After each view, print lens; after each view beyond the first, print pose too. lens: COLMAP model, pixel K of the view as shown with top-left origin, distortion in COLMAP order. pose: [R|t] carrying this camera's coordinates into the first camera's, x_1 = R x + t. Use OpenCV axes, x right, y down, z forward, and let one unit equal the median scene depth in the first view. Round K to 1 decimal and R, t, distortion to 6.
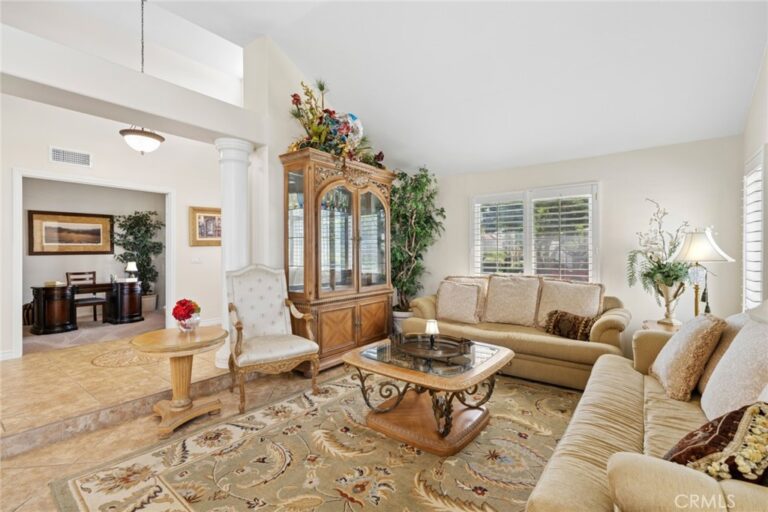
lens RADIAL K [[353.1, 0, 383.2], [0, 353.1, 254.9], [0, 0, 1]] dist [0.000483, 0.000159]
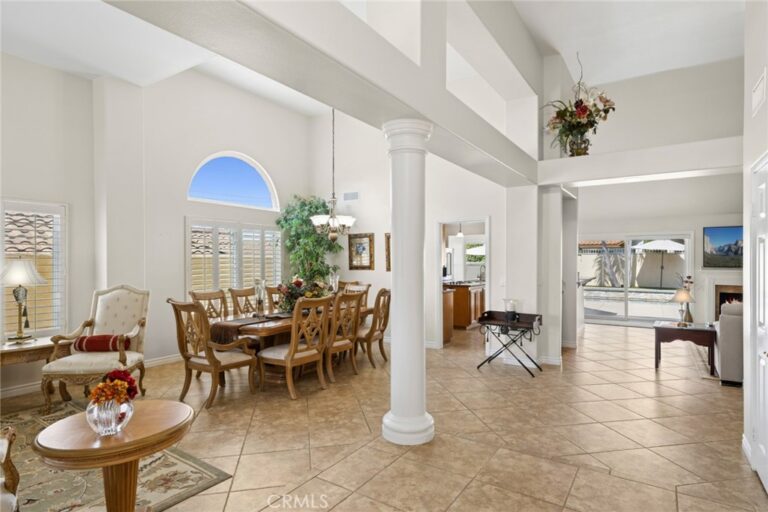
lens RADIAL K [[411.4, 0, 383.6], [0, 411.4, 258.9], [0, 0, 1]] dist [-0.001196, 0.000218]
pose [[-0.996560, 0.002397, -0.082845, -1.267194], [0.002430, 0.999997, -0.000290, -0.082102], [0.082844, -0.000490, -0.996562, 2.294425]]
